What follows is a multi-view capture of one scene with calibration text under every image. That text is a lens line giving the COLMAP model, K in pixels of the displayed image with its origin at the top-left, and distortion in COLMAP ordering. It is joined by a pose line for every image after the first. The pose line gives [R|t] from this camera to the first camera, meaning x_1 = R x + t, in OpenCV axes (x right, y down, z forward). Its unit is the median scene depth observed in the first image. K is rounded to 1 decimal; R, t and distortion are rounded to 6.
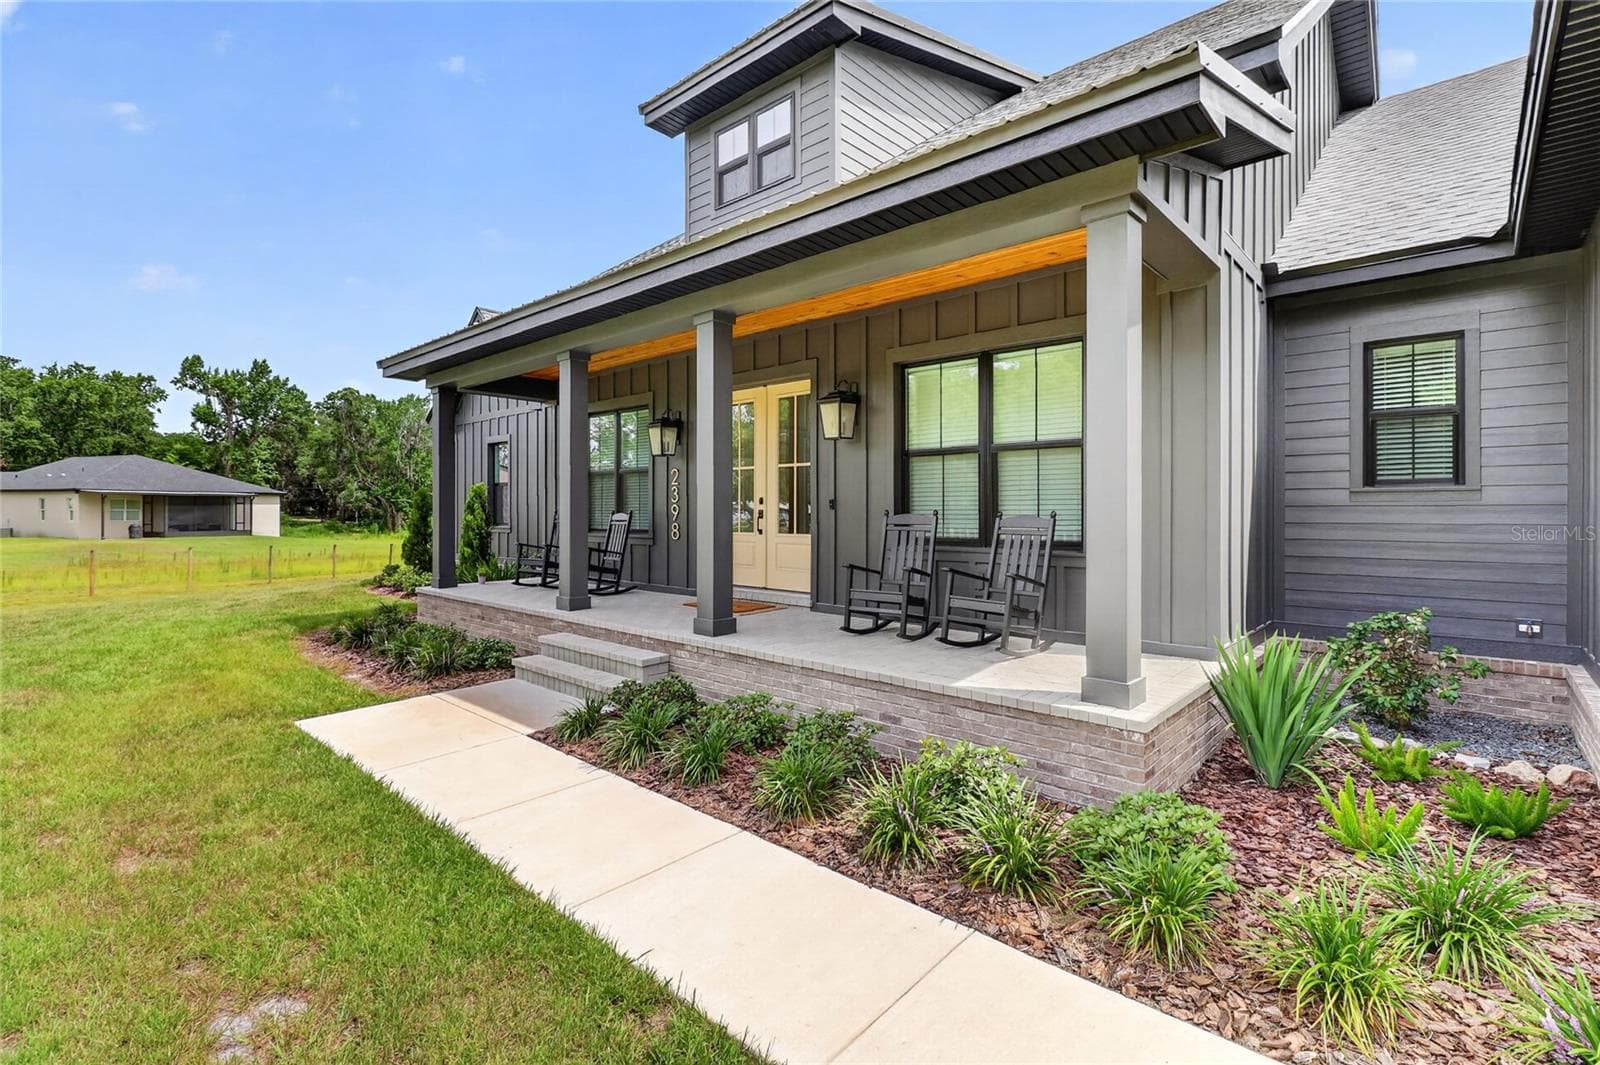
lens RADIAL K [[725.9, 0, 793.9], [0, 725.9, 517.7], [0, 0, 1]] dist [0.000687, 0.000486]
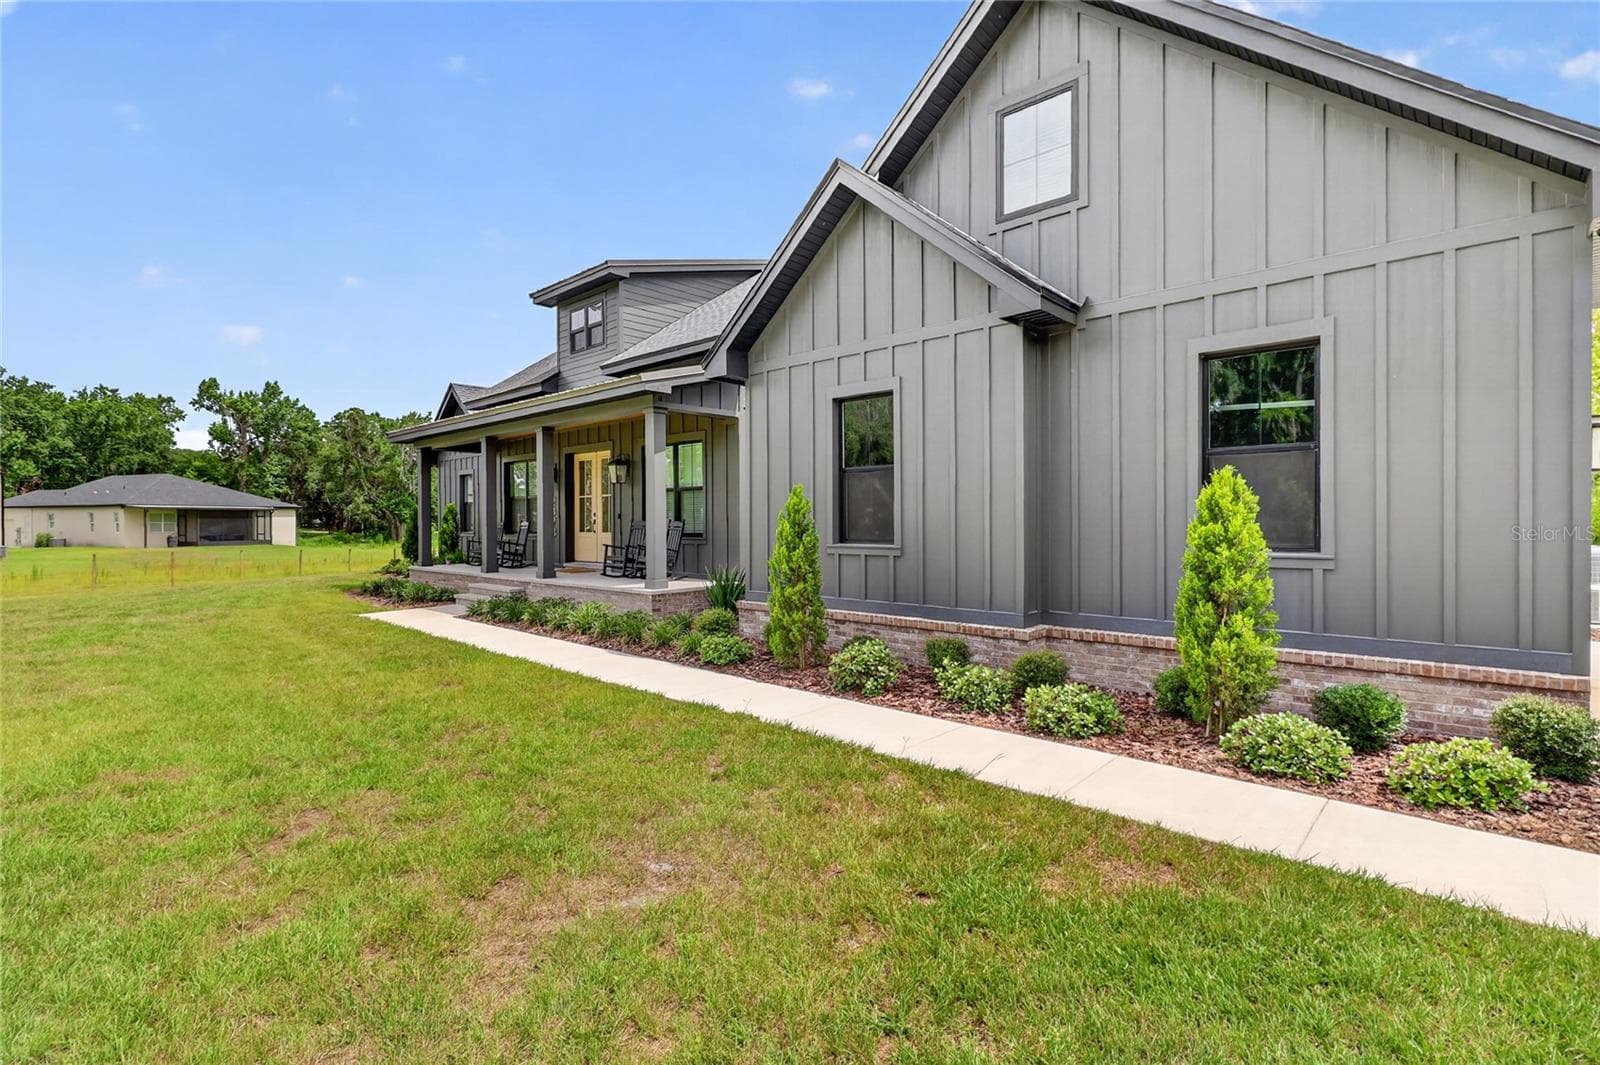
lens RADIAL K [[741.8, 0, 800.0], [0, 741.8, 532.5], [0, 0, 1]] dist [0.000388, 0.000224]
pose [[0.999962, -0.004926, -0.007184, 0.052762], [0.004972, 0.999967, 0.006348, 0.001368], [0.007152, -0.006383, 0.999954, -0.094231]]
